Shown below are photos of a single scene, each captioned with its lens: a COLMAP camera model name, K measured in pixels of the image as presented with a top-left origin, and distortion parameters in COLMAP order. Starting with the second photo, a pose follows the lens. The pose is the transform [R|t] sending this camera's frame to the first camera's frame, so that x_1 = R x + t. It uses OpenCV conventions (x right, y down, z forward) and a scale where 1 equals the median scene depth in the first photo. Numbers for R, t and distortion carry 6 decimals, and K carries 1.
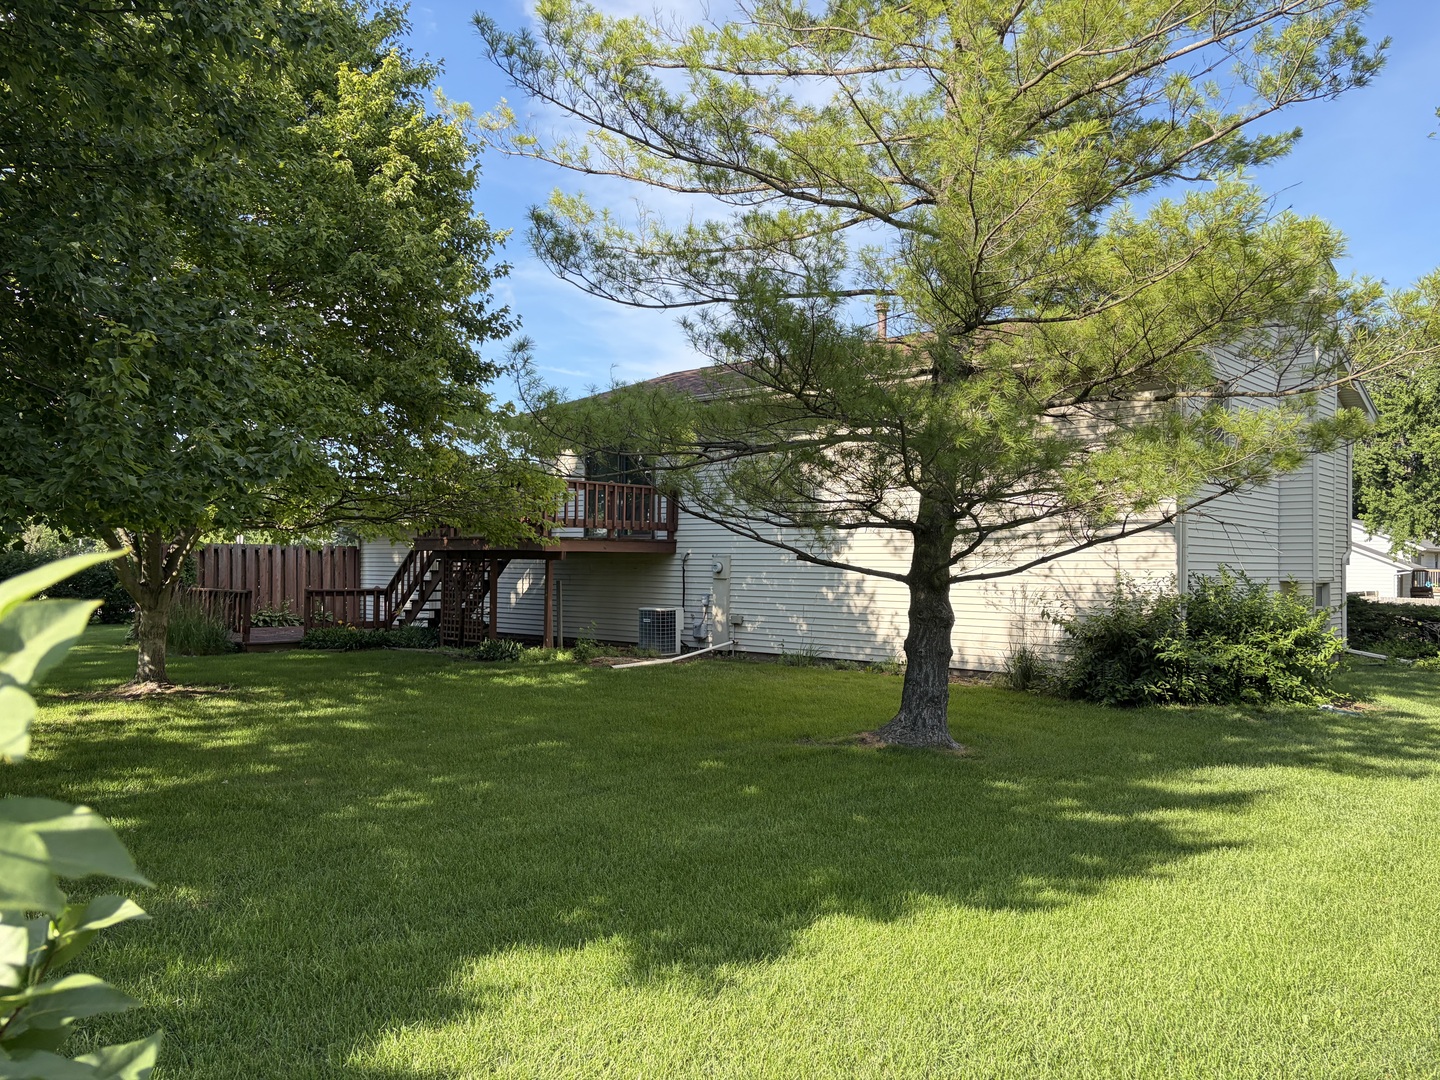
lens RADIAL K [[1086.8, 0, 707.7], [0, 1086.8, 543.4], [0, 0, 1]] dist [0.053496, -0.051899]
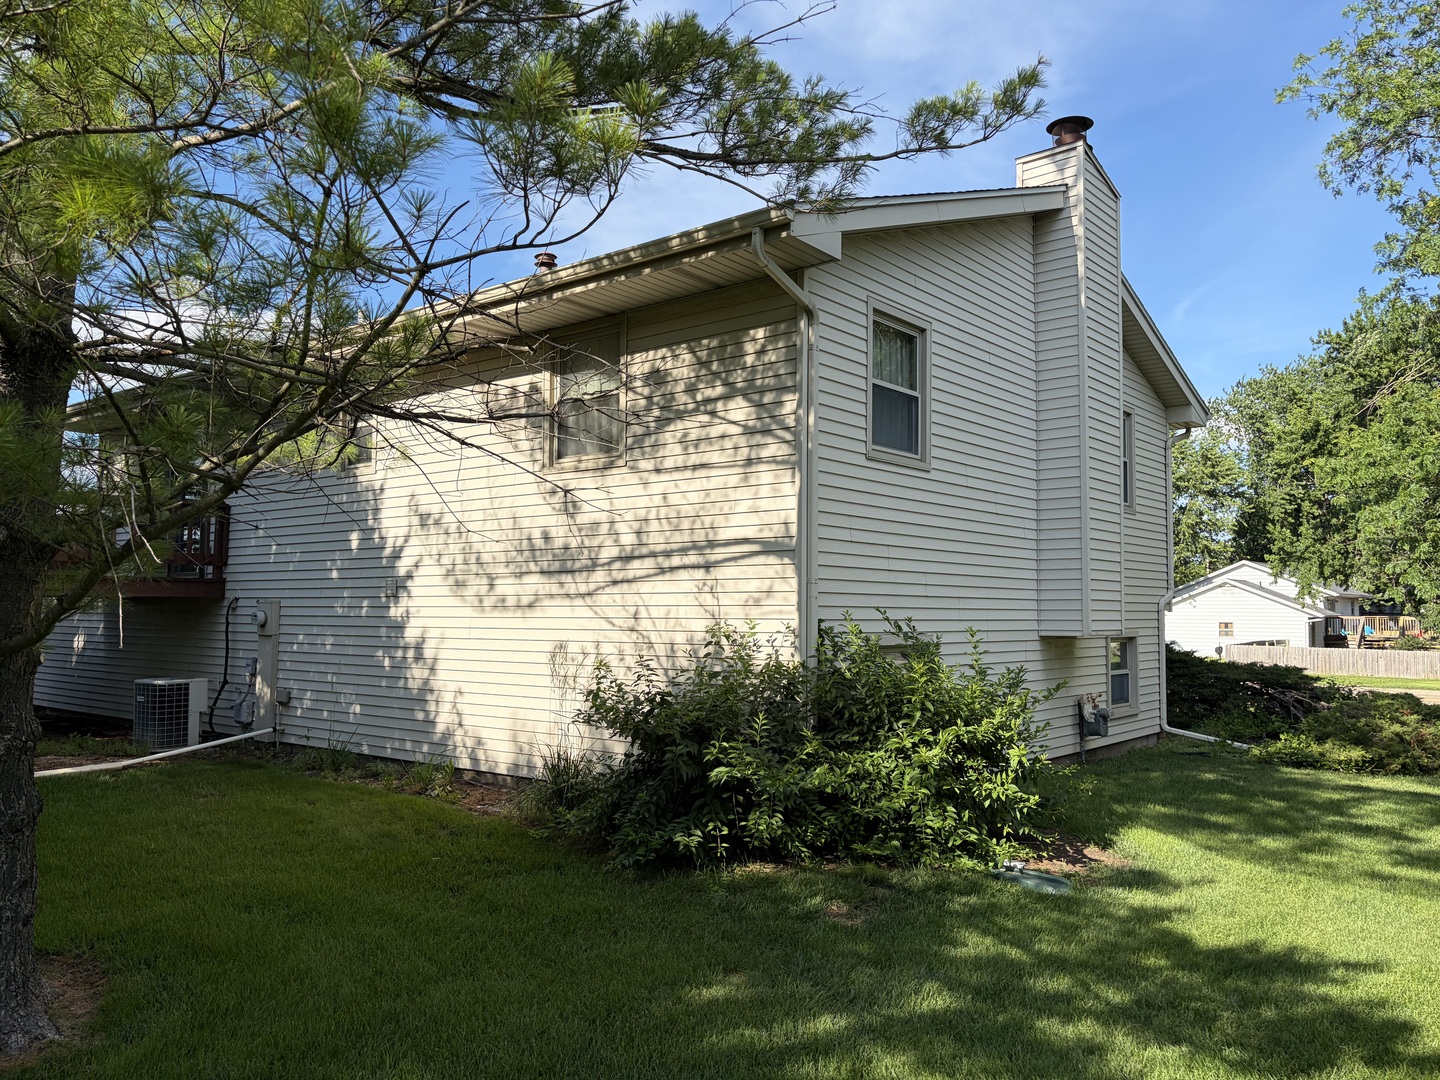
lens RADIAL K [[1086.8, 0, 734.2], [0, 1086.8, 536.2], [0, 0, 1]] dist [0.053496, -0.051899]
pose [[0.998435, 0.000356, 0.055924, 0.268815], [0.002458, 0.998735, -0.050231, 0.005911], [-0.055871, 0.050290, 0.997171, 0.306878]]
